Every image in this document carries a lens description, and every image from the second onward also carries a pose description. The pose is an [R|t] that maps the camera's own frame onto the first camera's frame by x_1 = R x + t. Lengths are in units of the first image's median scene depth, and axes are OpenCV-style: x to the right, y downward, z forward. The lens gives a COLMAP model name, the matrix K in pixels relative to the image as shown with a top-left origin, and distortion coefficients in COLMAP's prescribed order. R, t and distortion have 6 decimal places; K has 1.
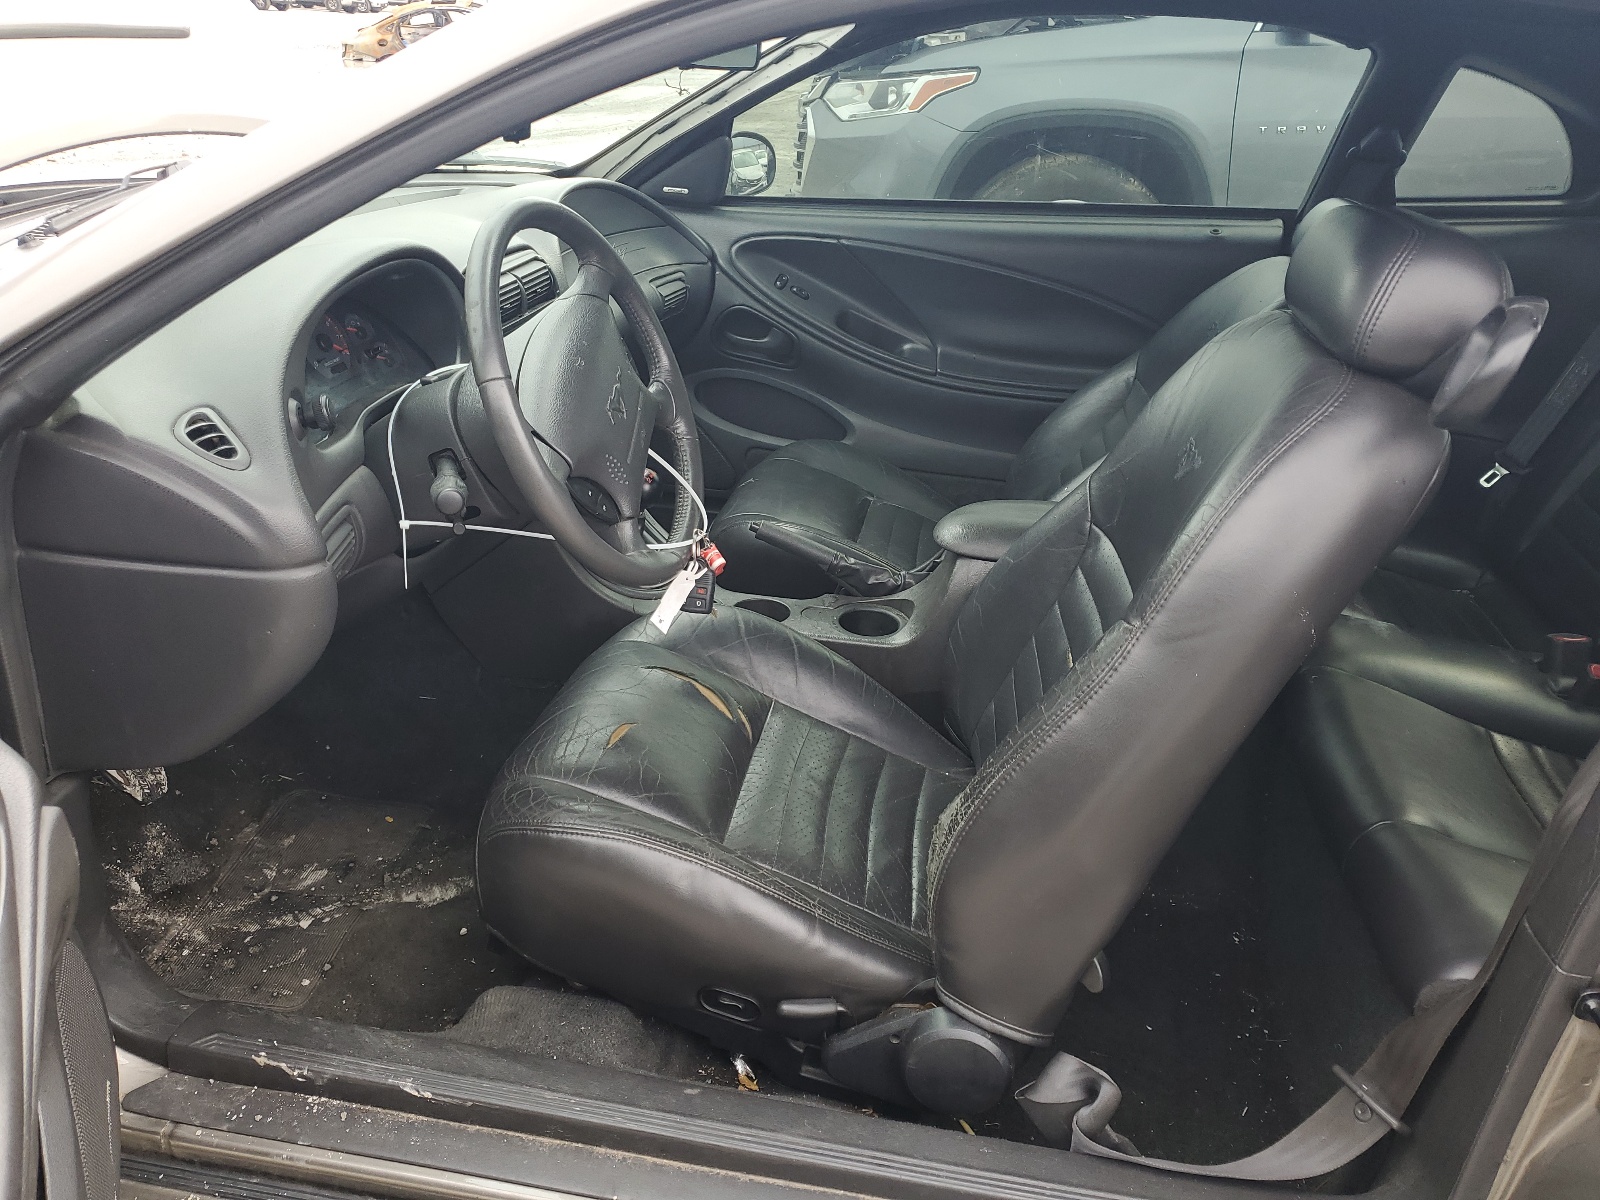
lens RADIAL K [[1218.1, 0, 800.0], [0, 1218.1, 600.0], [0, 0, 1]] dist [0.046803, -0.000435]
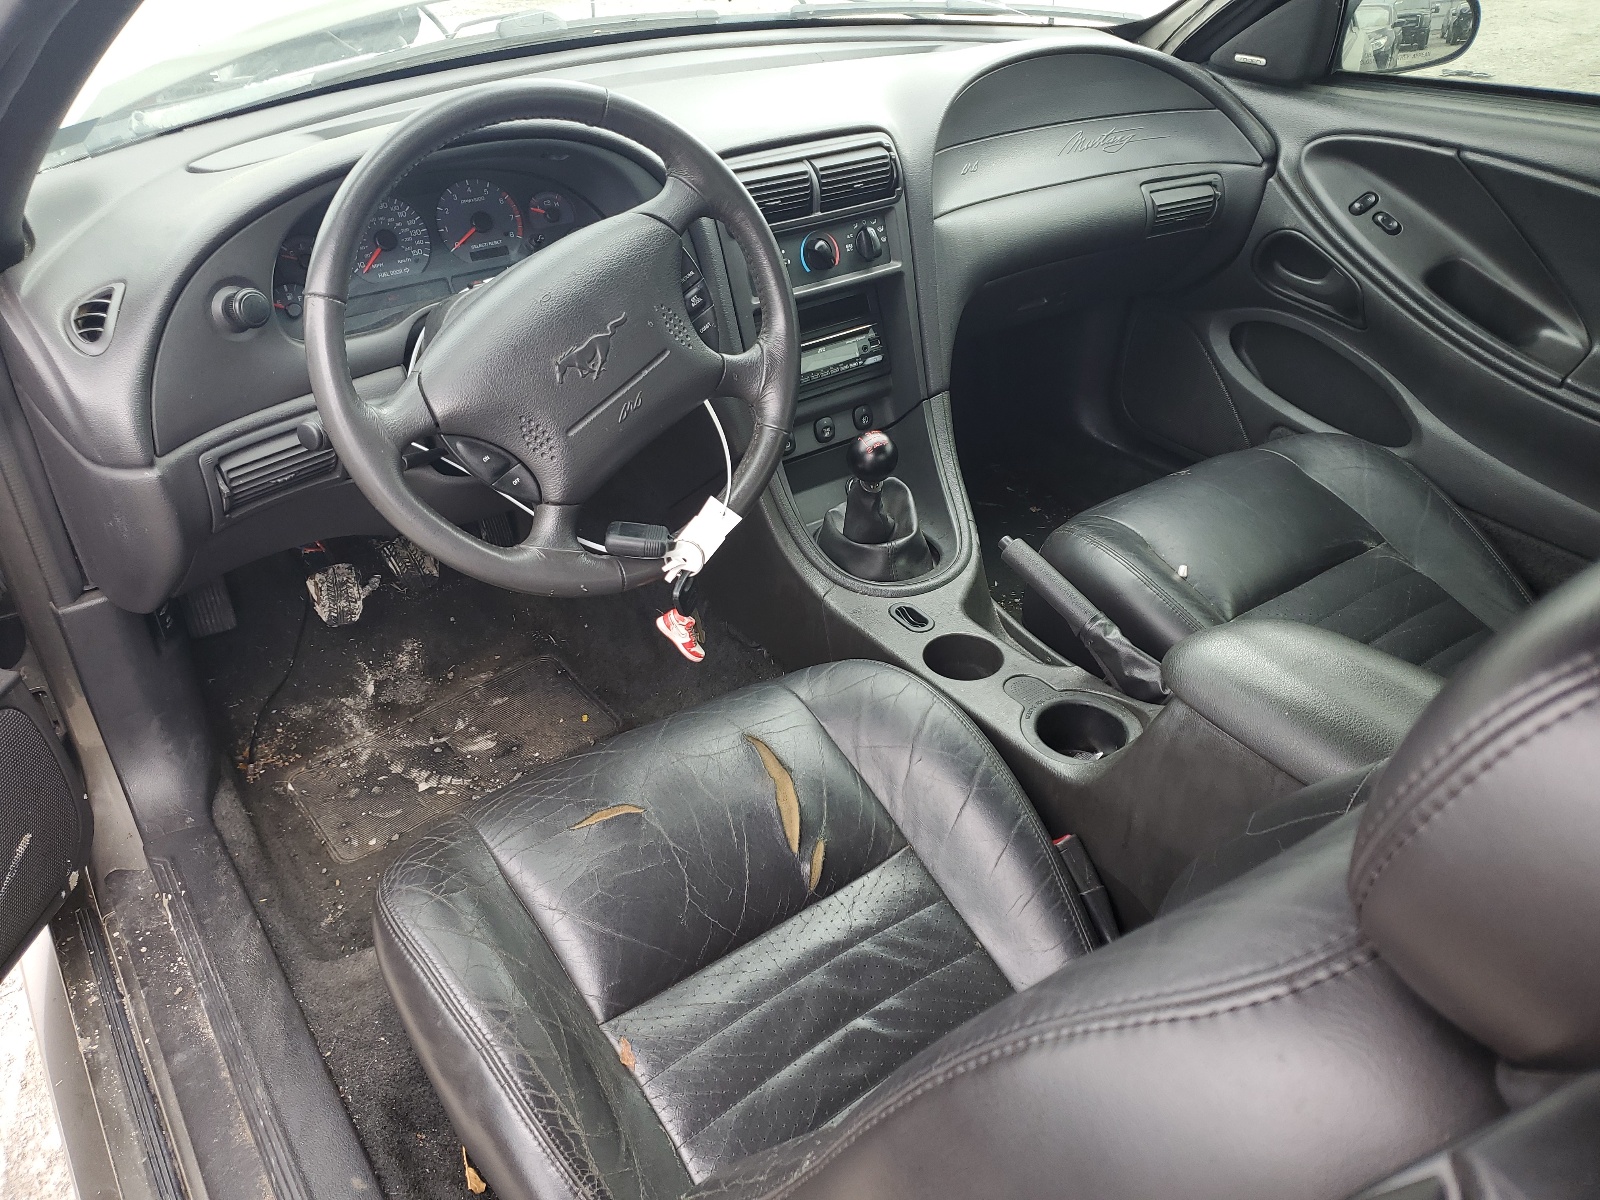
lens RADIAL K [[1218.1, 0, 798.5], [0, 1218.1, 564.0], [0, 0, 1]] dist [0.007801, -0.002774]
pose [[0.712886, 0.315197, -0.626454, 0.256173], [-0.254037, 0.948698, 0.188247, -0.118070], [0.653651, 0.024944, 0.756385, 0.280668]]
